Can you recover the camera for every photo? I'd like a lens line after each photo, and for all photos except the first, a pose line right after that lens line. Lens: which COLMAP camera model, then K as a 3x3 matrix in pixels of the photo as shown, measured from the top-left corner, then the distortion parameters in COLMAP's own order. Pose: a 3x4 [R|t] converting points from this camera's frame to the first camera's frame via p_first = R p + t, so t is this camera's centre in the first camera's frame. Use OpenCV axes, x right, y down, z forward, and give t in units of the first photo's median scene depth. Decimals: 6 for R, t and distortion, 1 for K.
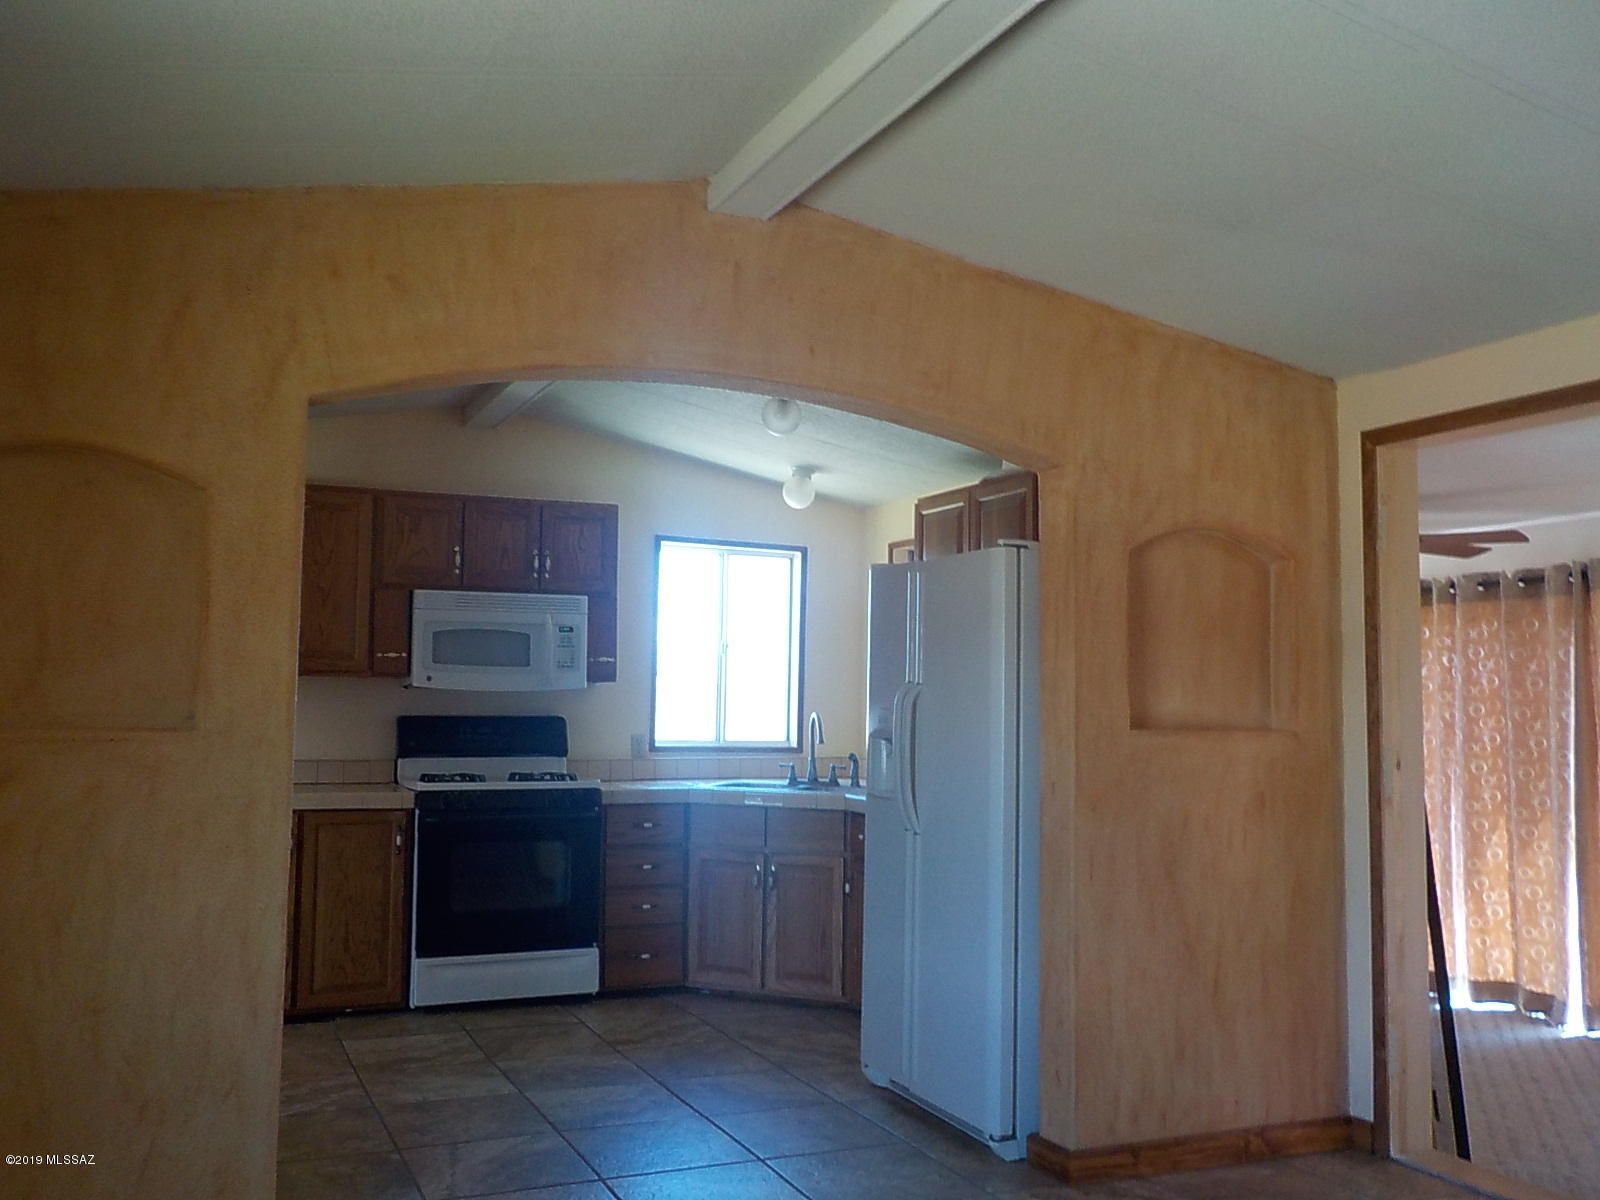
lens RADIAL K [[1440.3, 0, 800.0], [0, 1440.3, 600.0], [0, 0, 1]] dist [0.007370, 0.012133]
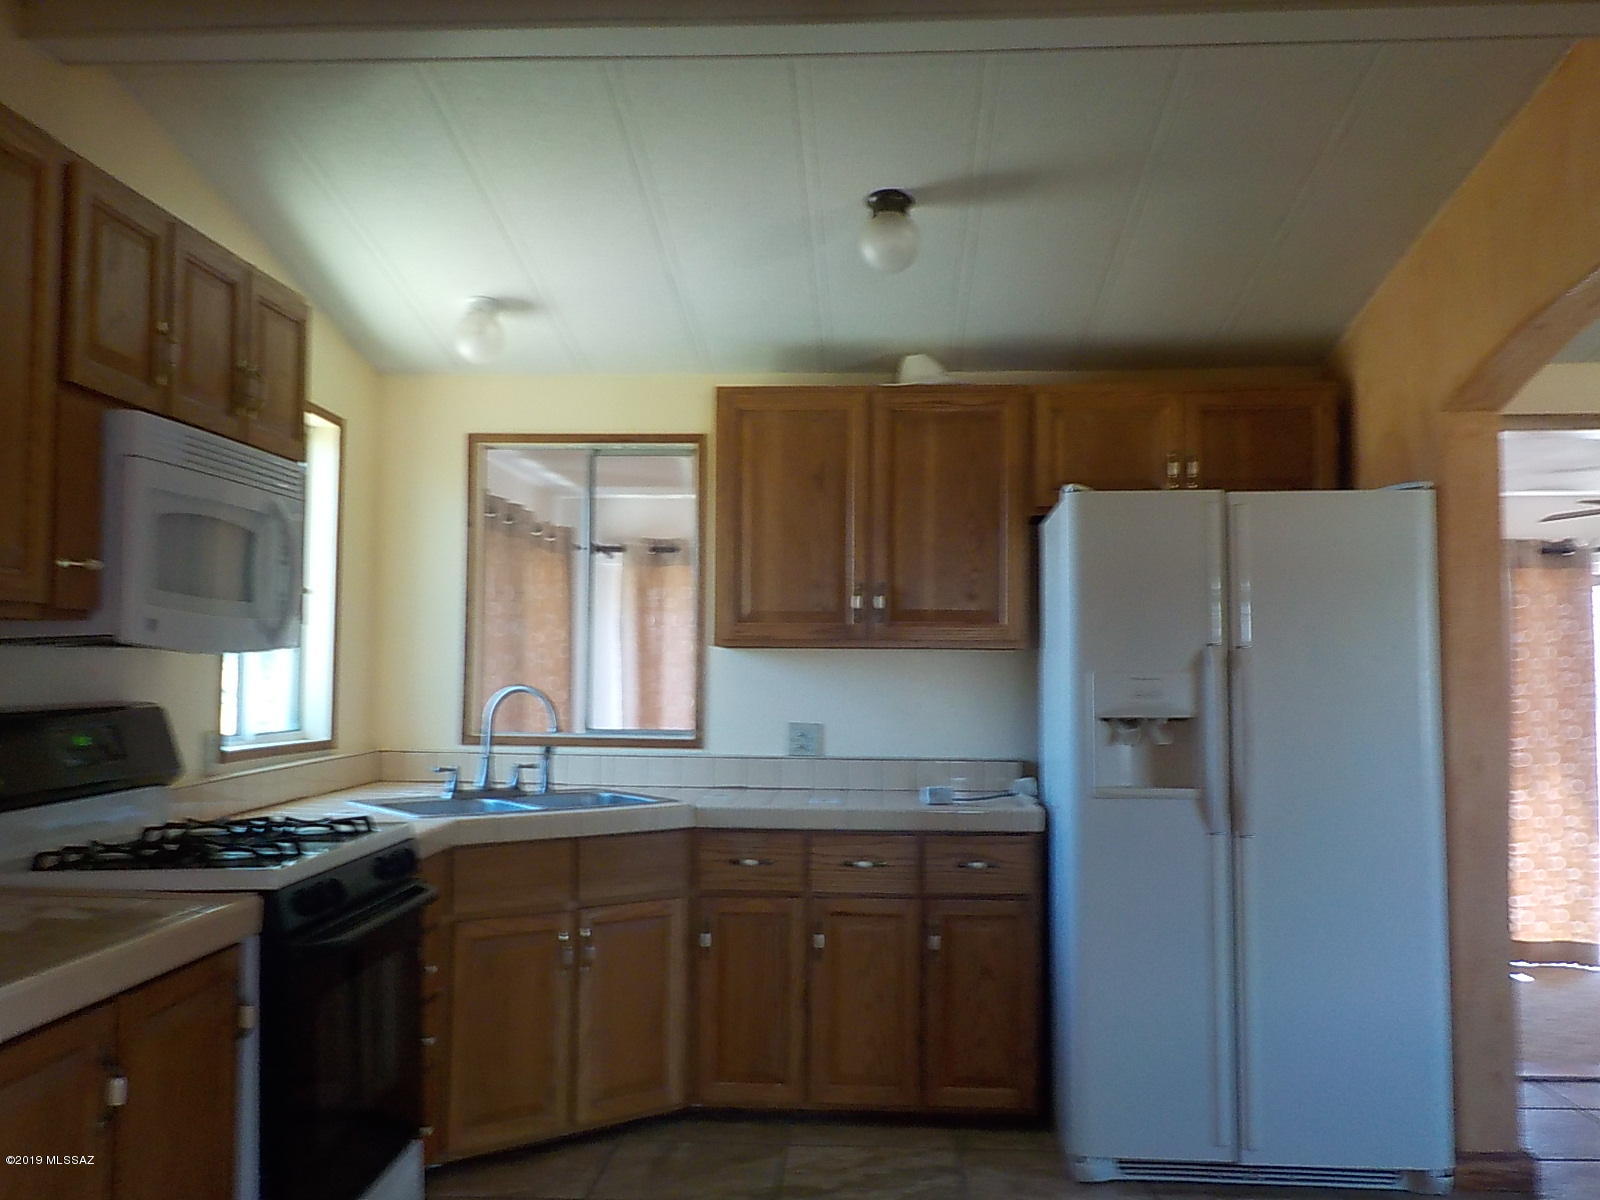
lens RADIAL K [[1440.3, 0, 800.0], [0, 1440.3, 600.0], [0, 0, 1]] dist [0.007370, 0.012133]
pose [[0.448055, 0.030518, 0.893485, -0.544273], [-0.067684, 0.997707, -0.000136, 0.034298], [-0.891440, -0.060414, 0.449093, 0.635948]]
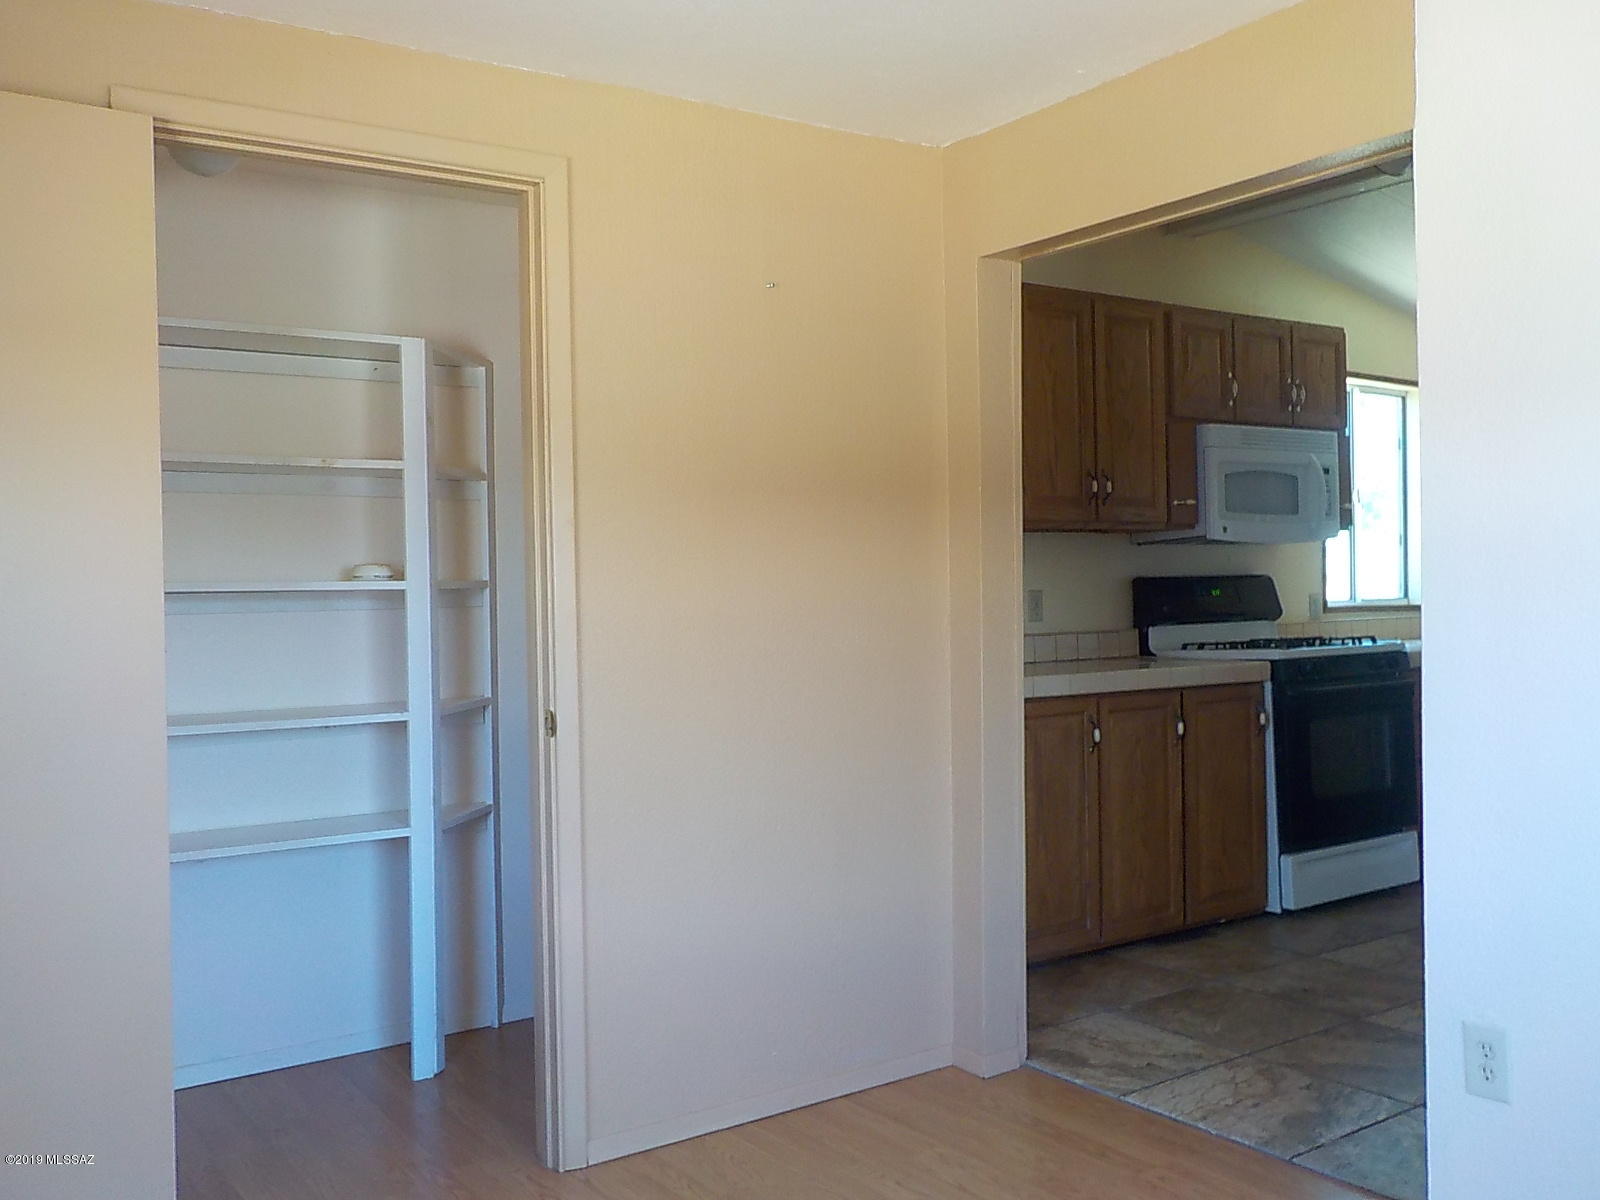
lens RADIAL K [[1440.3, 0, 800.0], [0, 1440.3, 600.0], [0, 0, 1]] dist [0.007370, 0.012133]
pose [[0.980103, -0.039666, 0.194486, -0.660595], [0.026314, 0.997146, 0.070765, 0.029258], [-0.196738, -0.064239, 0.978349, 0.220007]]
